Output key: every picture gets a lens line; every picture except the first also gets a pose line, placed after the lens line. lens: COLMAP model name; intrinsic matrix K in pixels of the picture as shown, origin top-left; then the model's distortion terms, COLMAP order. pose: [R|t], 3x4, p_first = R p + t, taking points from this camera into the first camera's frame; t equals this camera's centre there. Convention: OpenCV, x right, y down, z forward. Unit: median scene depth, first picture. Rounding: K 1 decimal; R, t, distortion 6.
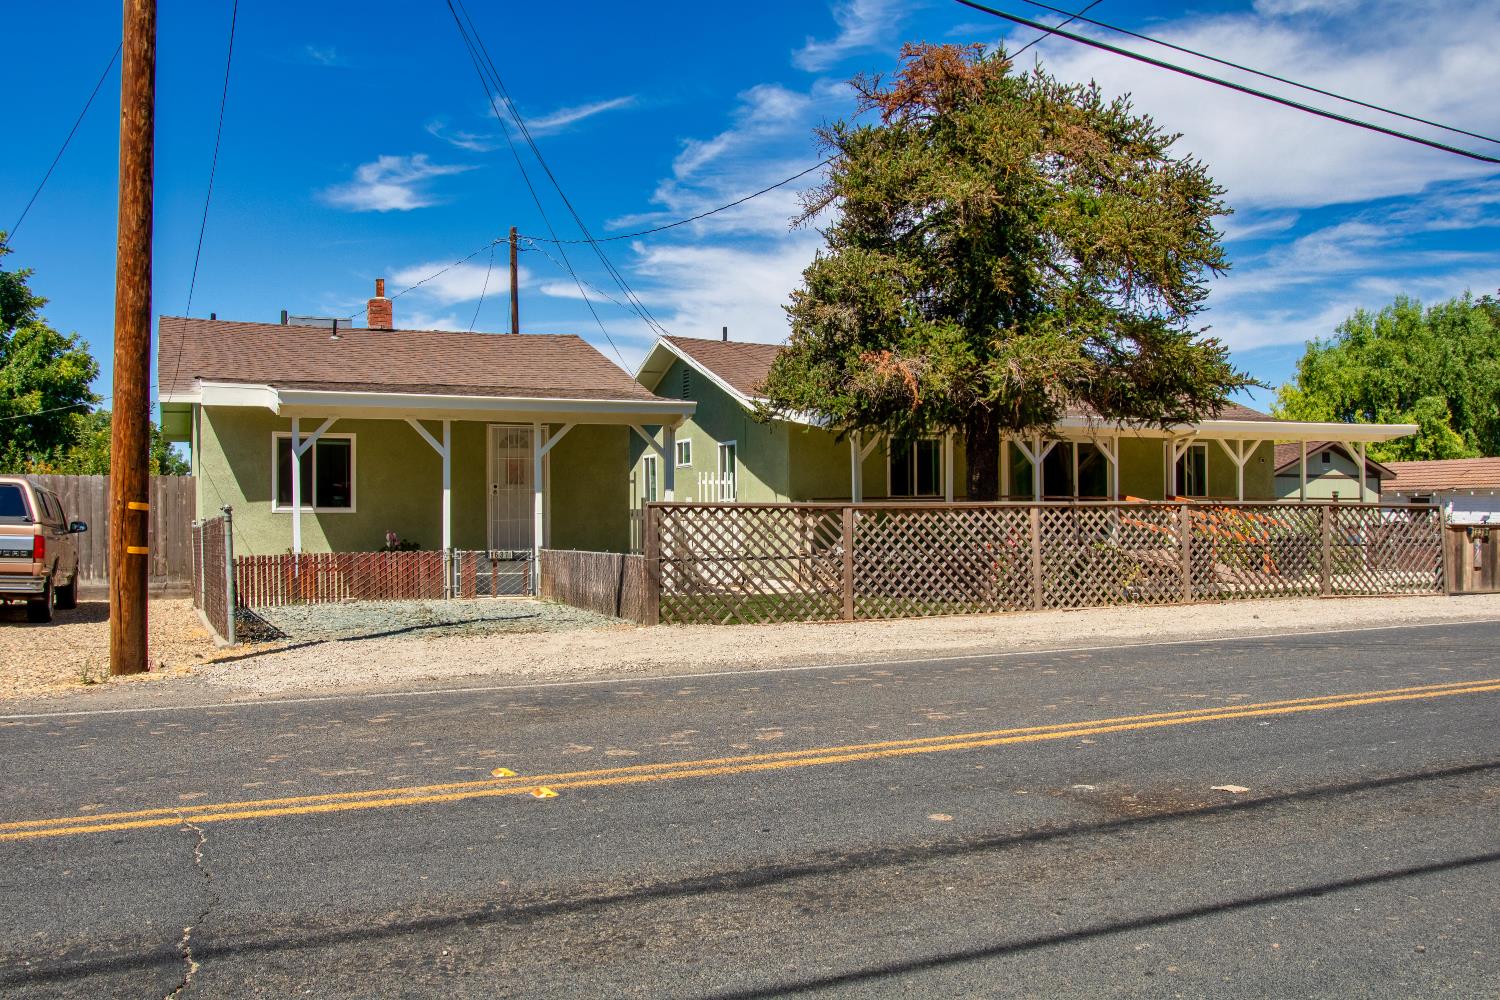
lens RADIAL K [[1258.5, 0, 717.2], [0, 1258.5, 482.9], [0, 0, 1]] dist [-0.036286, 0.003650]
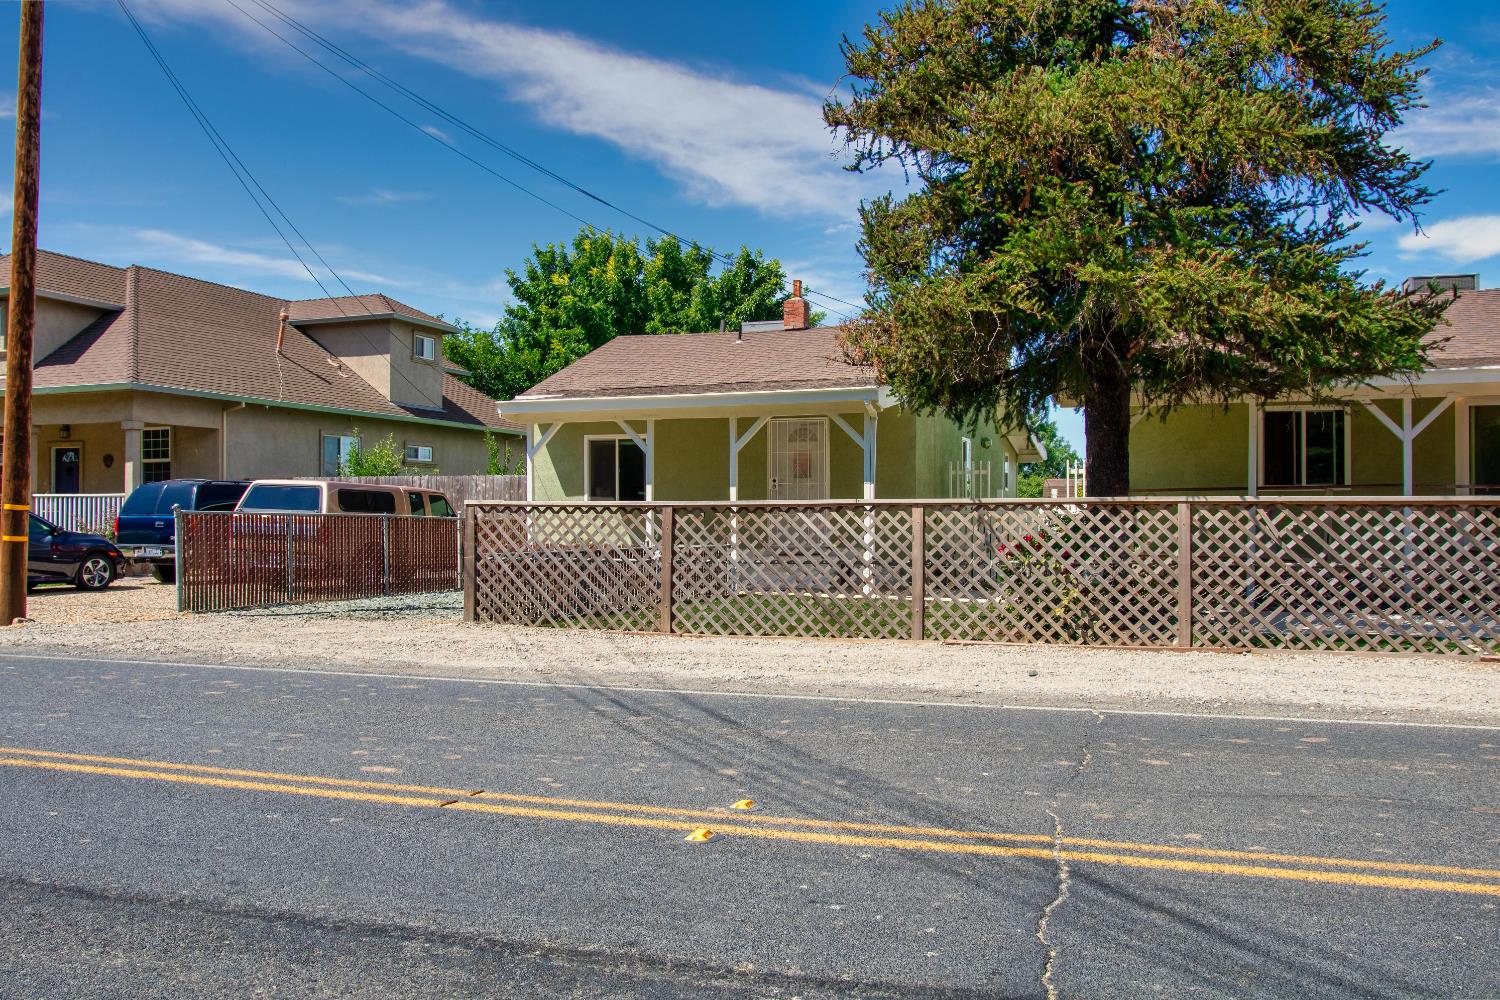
lens RADIAL K [[1303.3, 0, 721.2], [0, 1303.3, 501.3], [0, 0, 1]] dist [-0.102285, 0.094827]
pose [[0.710158, -0.001173, -0.704041, 0.724382], [0.015652, 0.999778, 0.014123, 0.003424], [0.703868, -0.021049, 0.710019, 0.354613]]
